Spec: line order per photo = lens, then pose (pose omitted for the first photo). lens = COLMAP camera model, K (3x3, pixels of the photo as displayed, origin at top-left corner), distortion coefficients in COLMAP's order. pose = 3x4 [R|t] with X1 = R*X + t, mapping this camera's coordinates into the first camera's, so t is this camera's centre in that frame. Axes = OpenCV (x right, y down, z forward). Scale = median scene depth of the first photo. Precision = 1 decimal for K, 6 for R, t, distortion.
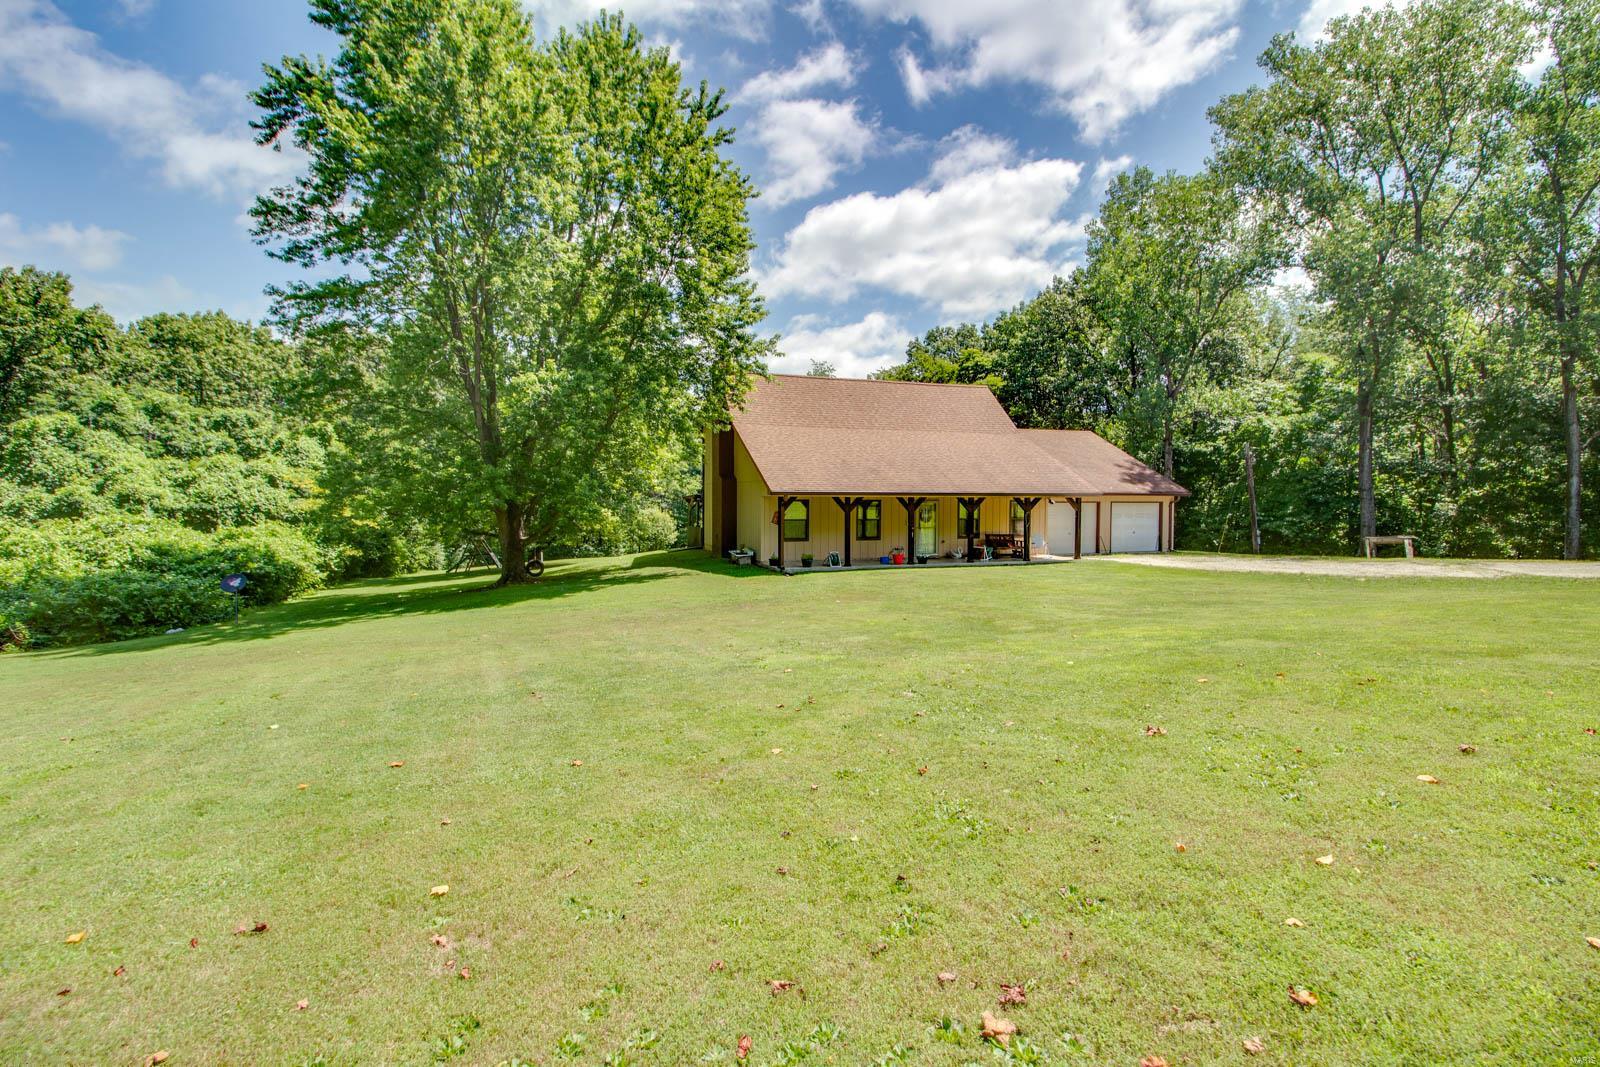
lens RADIAL K [[759.2, 0, 797.4], [0, 759.2, 518.5], [0, 0, 1]] dist [-0.006832, -0.001115]
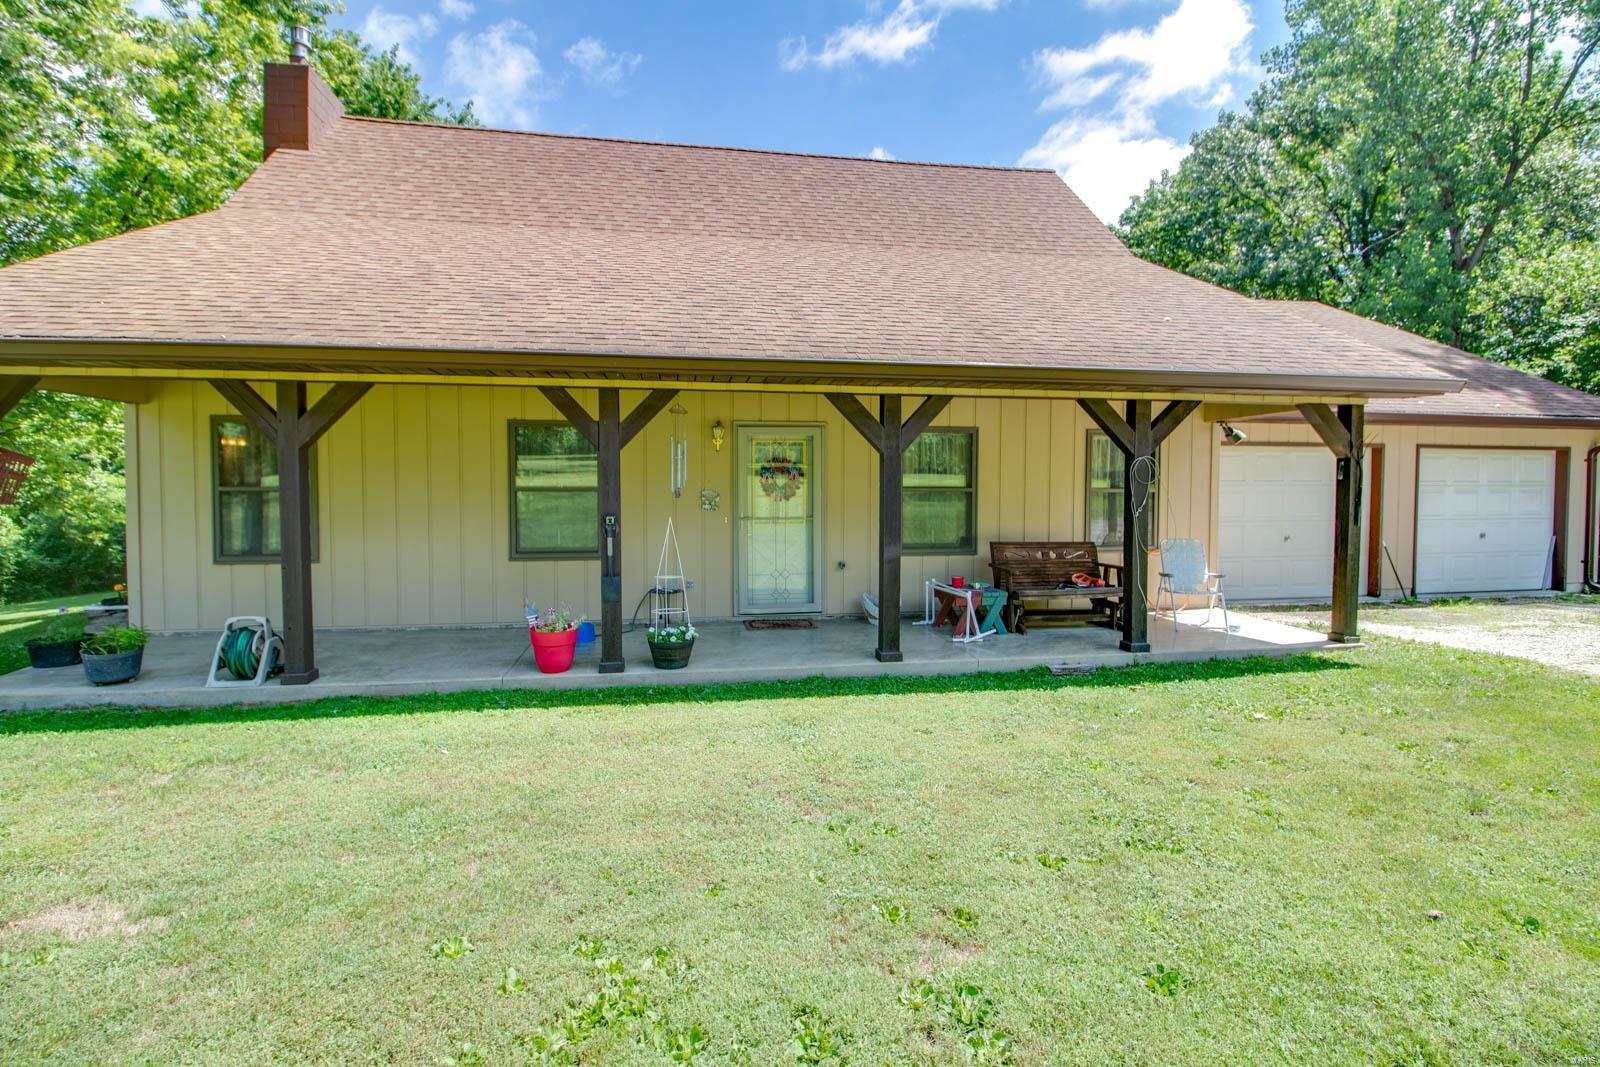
lens RADIAL K [[759.2, 0, 797.4], [0, 759.2, 518.5], [0, 0, 1]] dist [-0.006832, -0.001115]
pose [[0.986204, 0.004524, -0.165472, 0.198229], [-0.002951, 0.999948, 0.009755, 0.007984], [0.165508, -0.009132, 0.986166, 0.621975]]
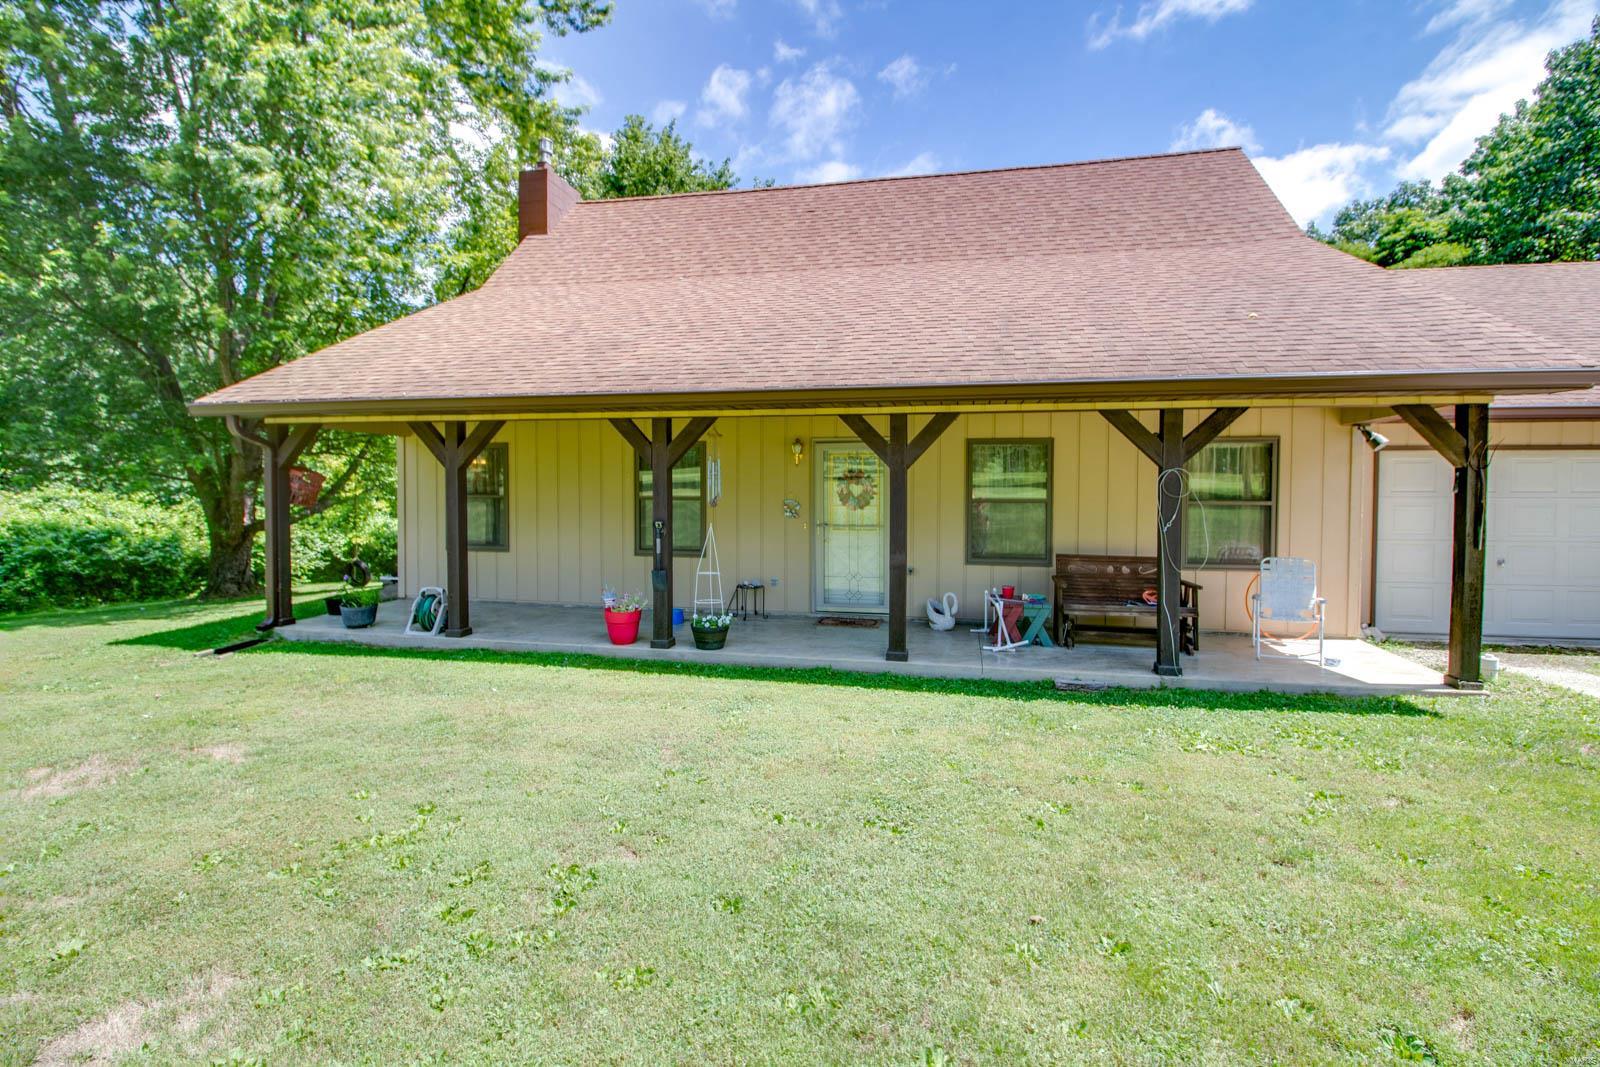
lens RADIAL K [[748.0, 0, 793.3], [0, 748.0, 517.1], [0, 0, 1]] dist [0.006069, -0.016070]
pose [[0.850714, 0.019053, -0.525284, 0.279581], [-0.017909, 0.999813, 0.007260, 0.005551], [0.525324, 0.003231, 0.850896, 0.626324]]
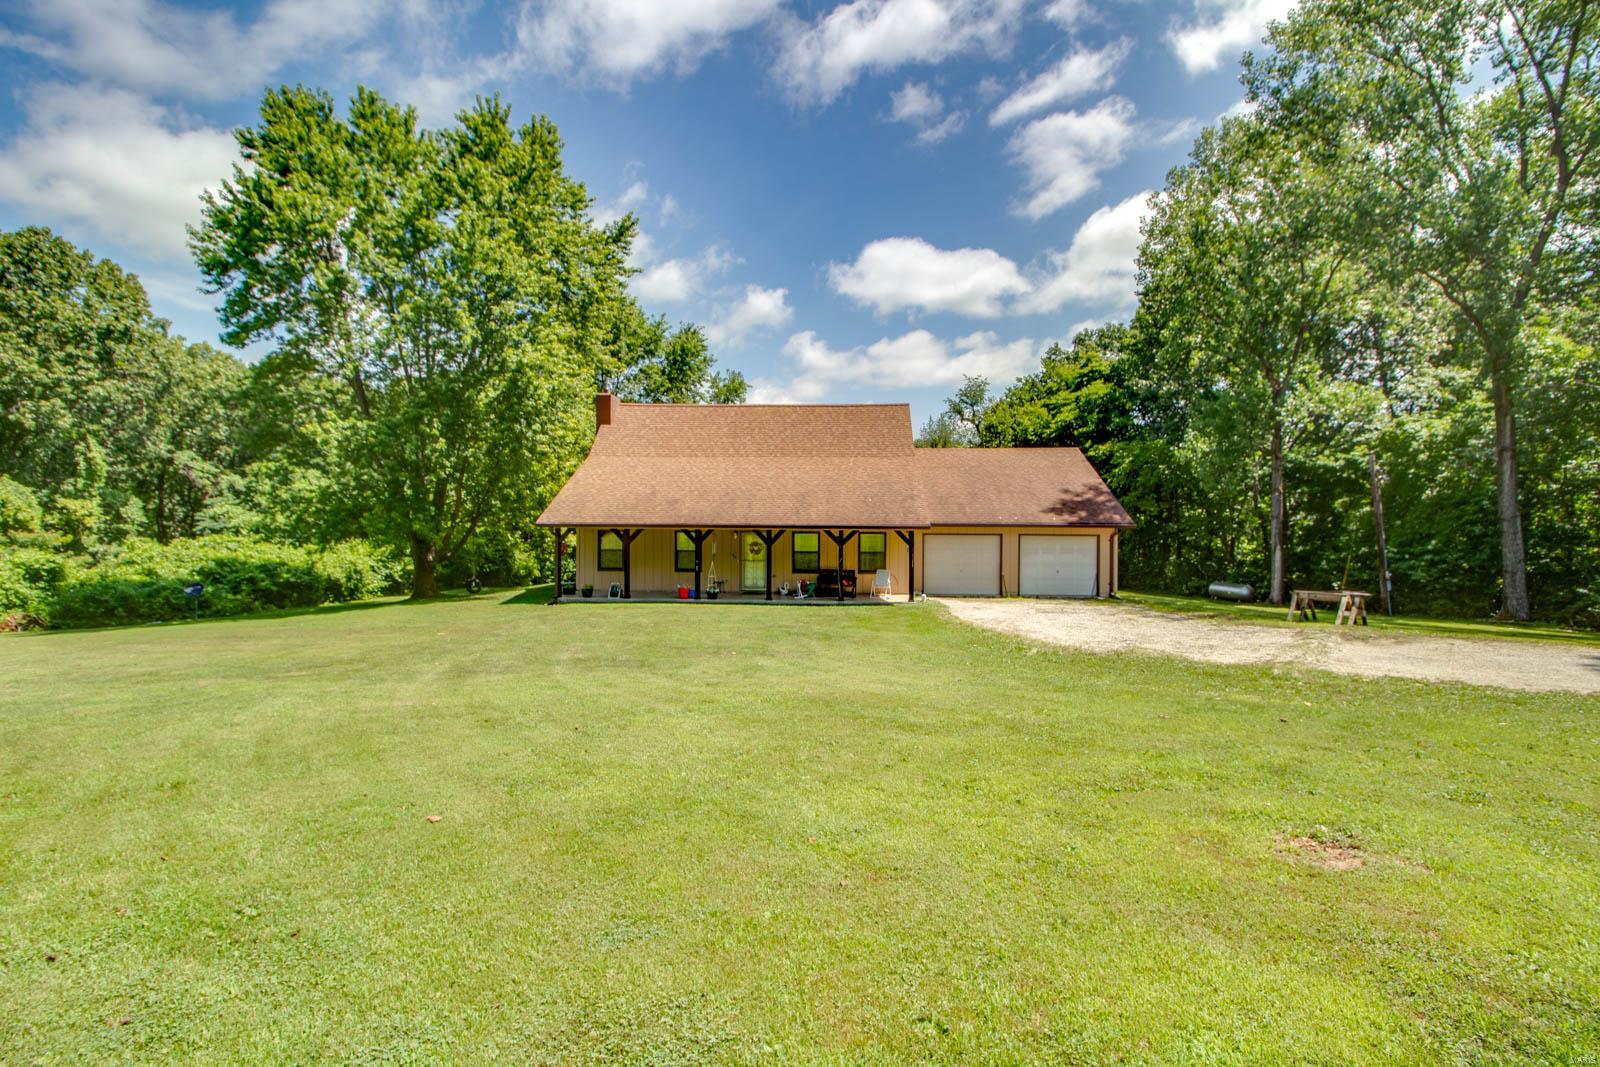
lens RADIAL K [[759.2, 0, 797.4], [0, 759.2, 518.5], [0, 0, 1]] dist [-0.006832, -0.001115]
pose [[0.922064, 0.005145, -0.387003, 0.513044], [-0.013806, 0.999712, -0.019605, -0.020164], [0.386791, 0.023420, 0.921870, 0.132899]]
